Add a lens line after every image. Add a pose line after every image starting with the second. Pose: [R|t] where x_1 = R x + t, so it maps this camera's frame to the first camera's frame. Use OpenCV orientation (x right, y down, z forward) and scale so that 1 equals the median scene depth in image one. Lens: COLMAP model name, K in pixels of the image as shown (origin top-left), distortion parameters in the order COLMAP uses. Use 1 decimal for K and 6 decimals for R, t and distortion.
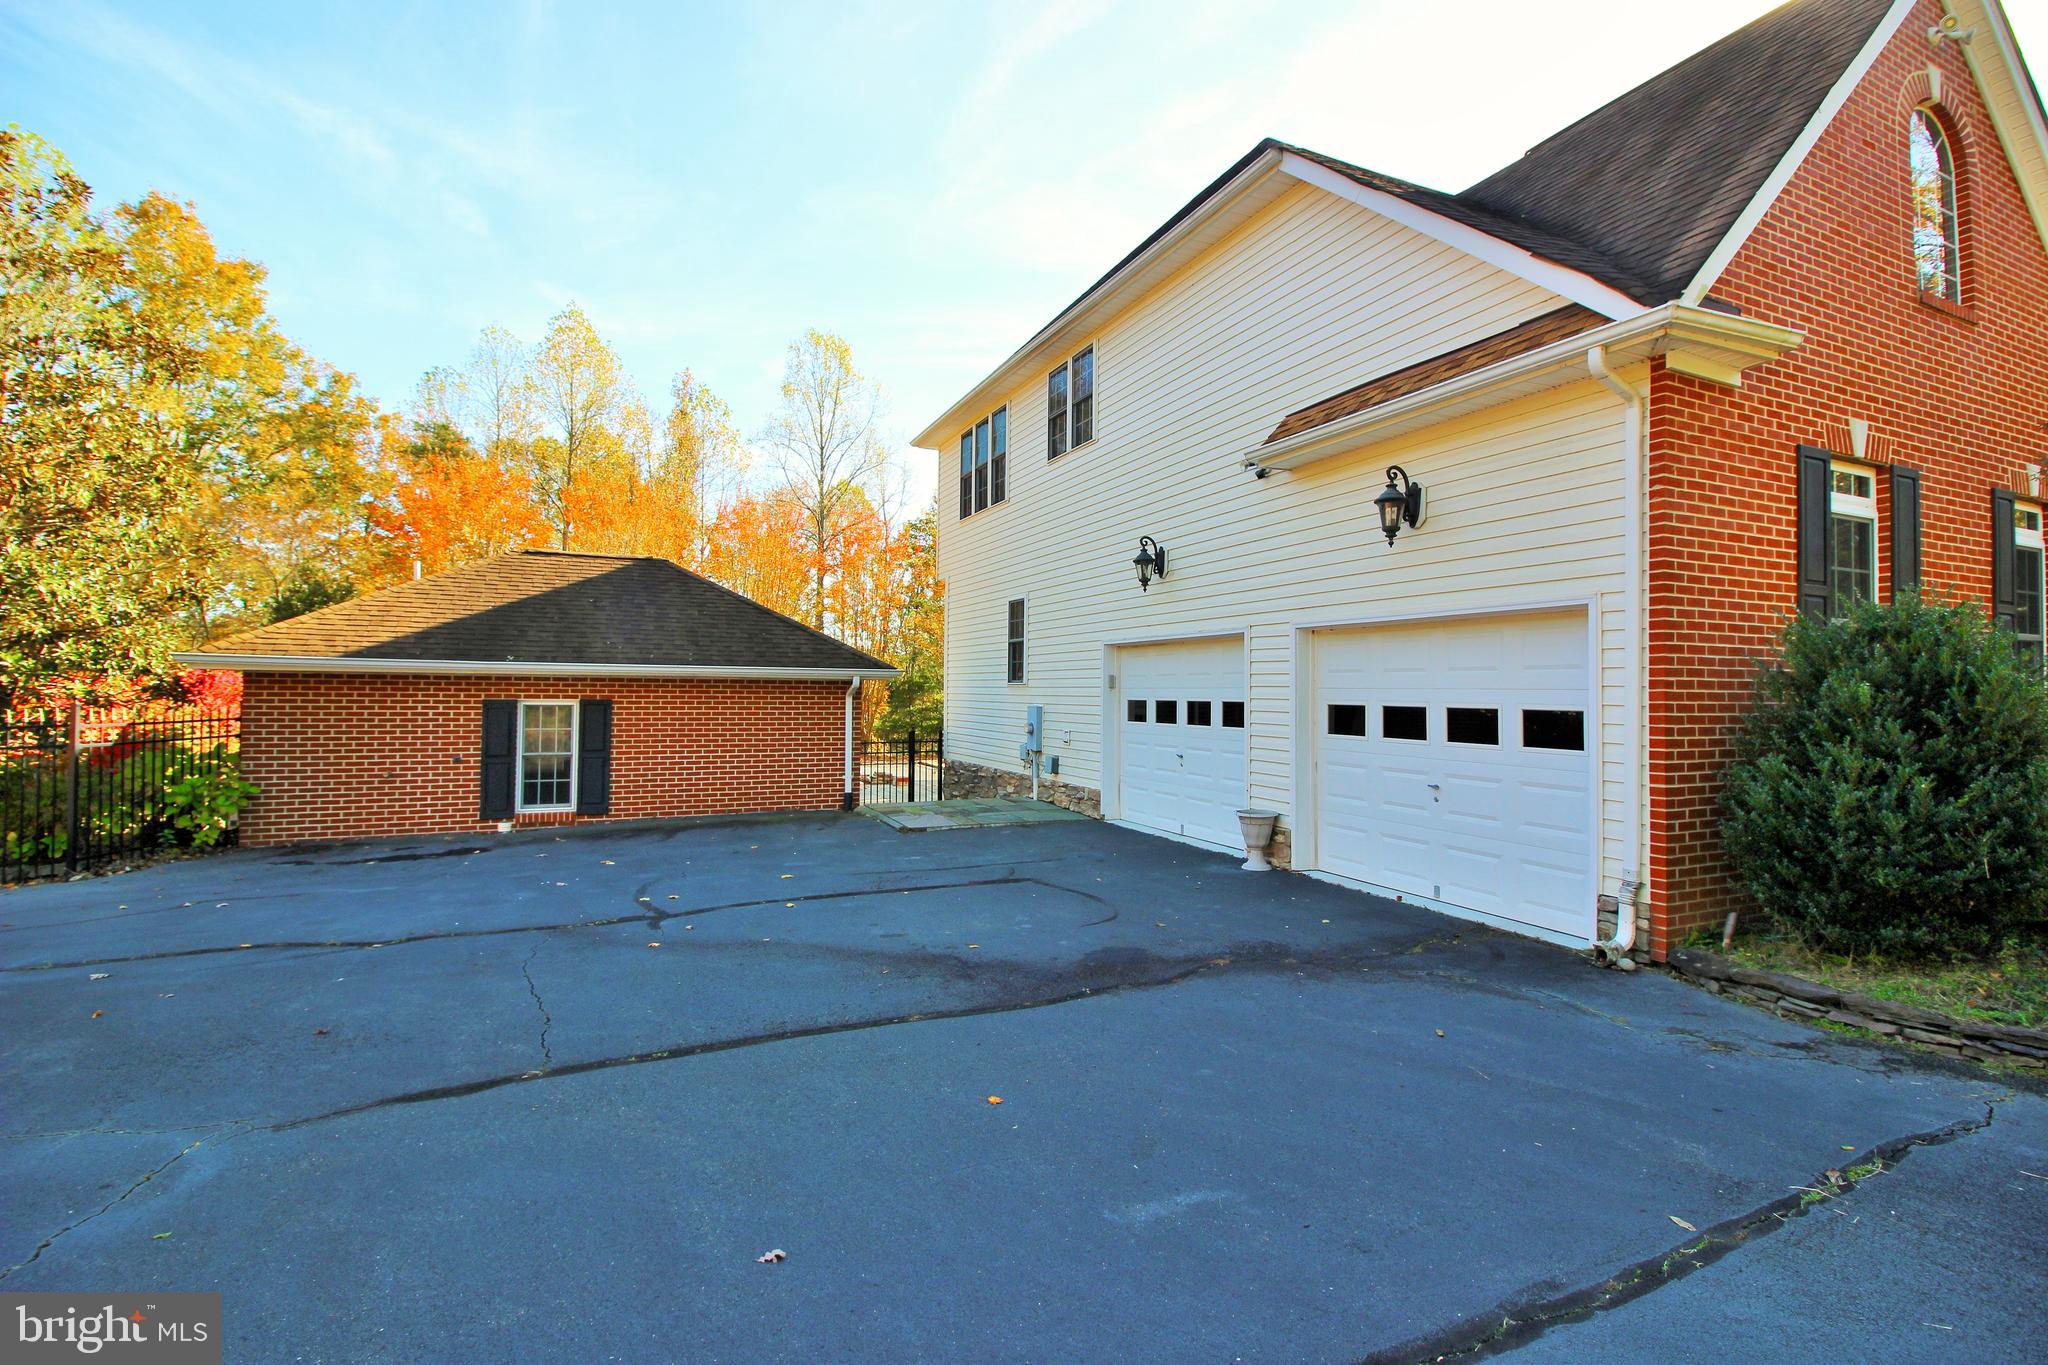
lens RADIAL K [[943.6, 0, 1026.2], [0, 943.6, 669.3], [0, 0, 1]] dist [-0.005304, -0.009451]
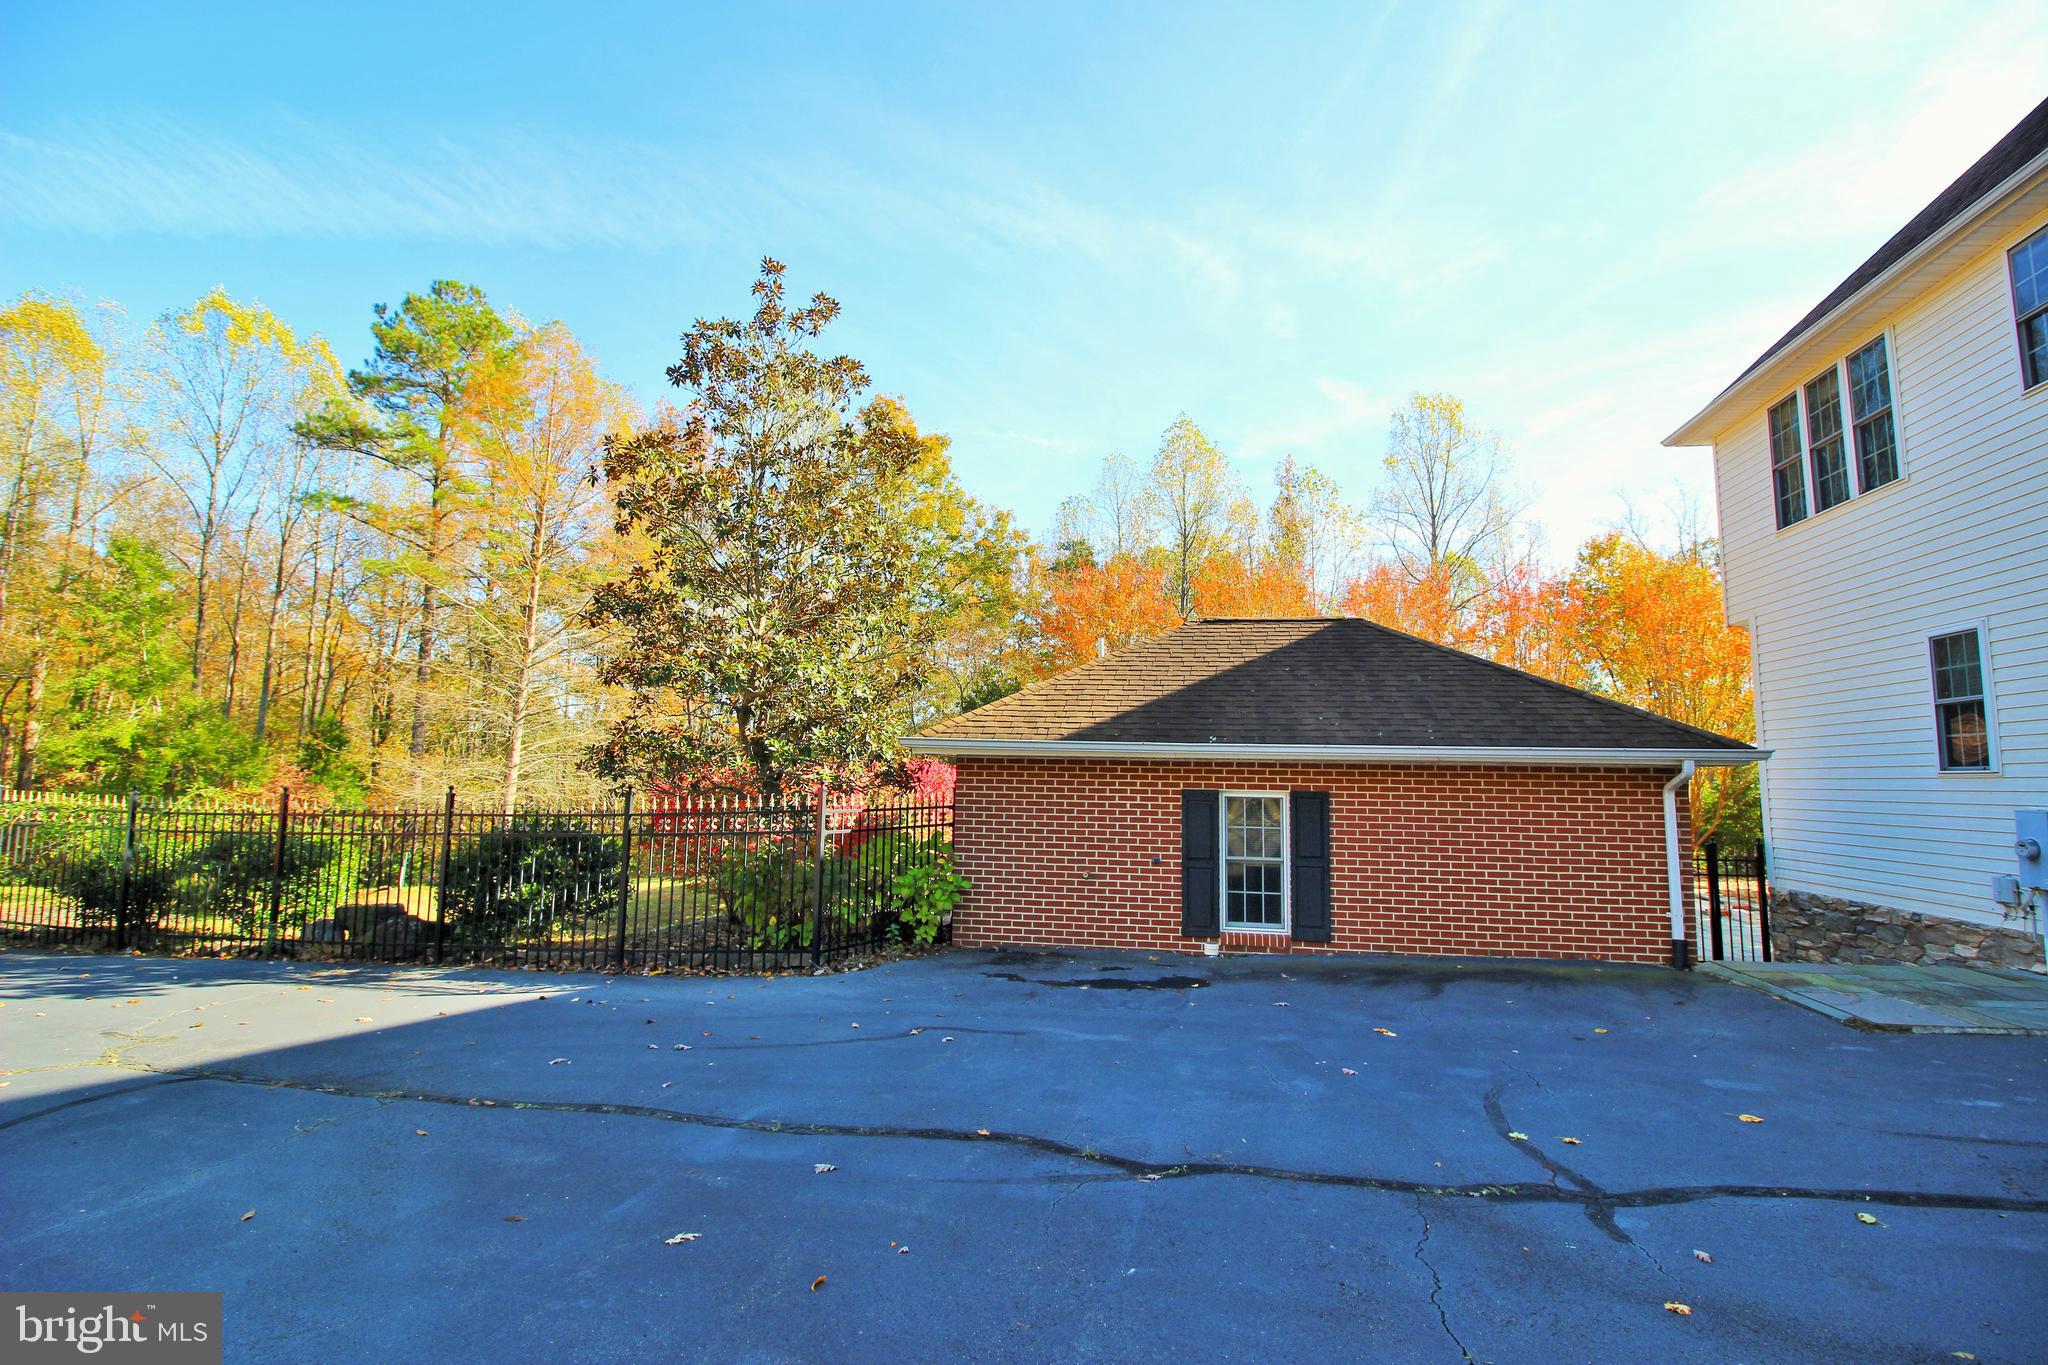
lens RADIAL K [[943.6, 0, 1021.3], [0, 943.6, 679.0], [0, 0, 1]] dist [-0.005304, -0.009451]
pose [[0.822908, -0.053423, -0.565657, -0.205626], [0.003175, 0.995987, -0.089446, 0.008594], [0.568166, 0.071810, 0.819775, 0.214436]]
